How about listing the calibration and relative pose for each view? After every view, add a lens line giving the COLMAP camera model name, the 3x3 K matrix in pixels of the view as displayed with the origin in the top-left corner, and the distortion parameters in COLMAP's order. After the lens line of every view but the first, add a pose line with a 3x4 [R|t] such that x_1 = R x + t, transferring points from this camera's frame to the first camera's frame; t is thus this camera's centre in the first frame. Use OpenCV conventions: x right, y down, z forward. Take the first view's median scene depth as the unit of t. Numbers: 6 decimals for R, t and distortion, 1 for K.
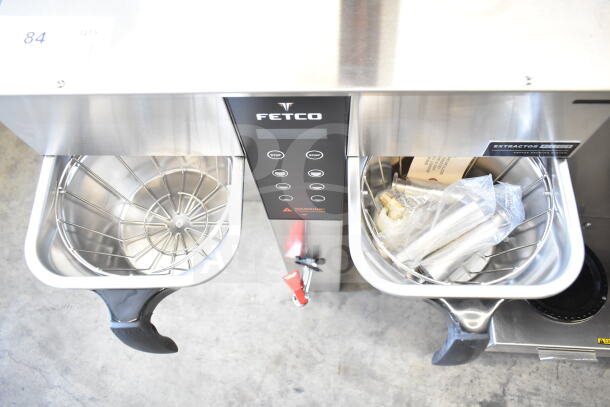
lens RADIAL K [[466.2, 0, 305.0], [0, 466.2, 203.5], [0, 0, 1]] dist [-0.008137, 0.002232]
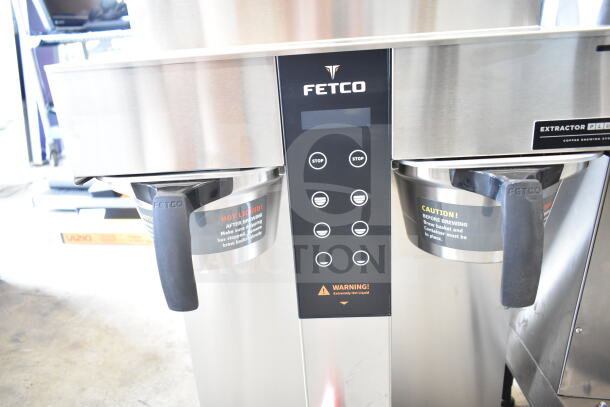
lens RADIAL K [[466.2, 0, 305.0], [0, 466.2, 203.5], [0, 0, 1]] dist [-0.008137, 0.002232]
pose [[0.999819, -0.005892, -0.018090, -0.034947], [-0.008889, 0.695995, -0.717992, 0.316371], [0.016821, 0.718023, 0.695817, 0.188198]]
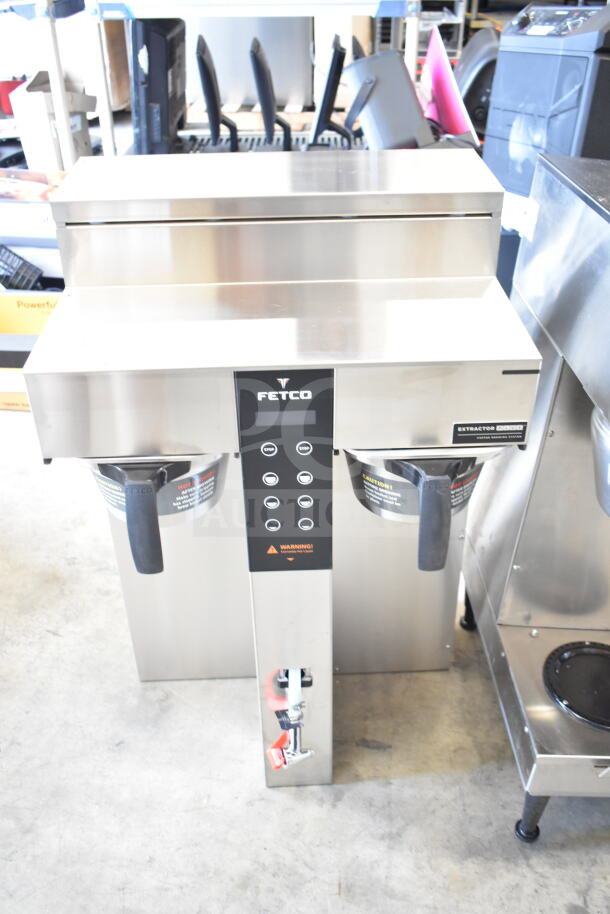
lens RADIAL K [[837.3, 0, 305.0], [0, 837.3, 457.0], [0, 0, 1]] dist [-0.003180, -0.015217]
pose [[0.997077, -0.003934, 0.076301, -0.062551], [0.044218, 0.844139, -0.534298, 0.470579], [-0.062307, 0.536110, 0.841846, -0.320116]]
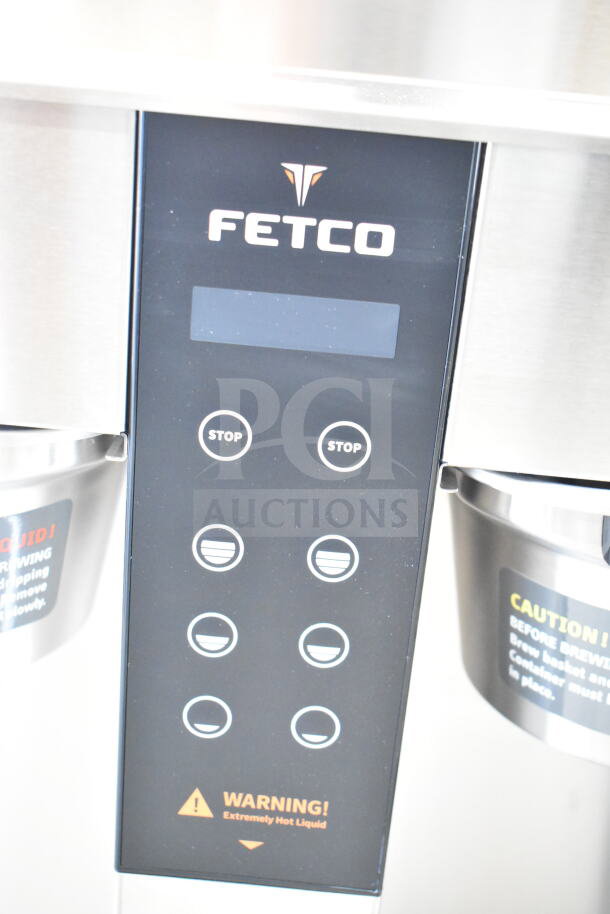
lens RADIAL K [[1169.6, 0, 305.0], [0, 1169.6, 457.0], [0, 0, 1]] dist [-0.008887, 0.005988]
pose [[0.990111, 0.133263, 0.043822, -0.020075], [-0.061383, 0.692447, -0.718853, 0.236452], [-0.126141, 0.709055, 0.693779, 0.212065]]
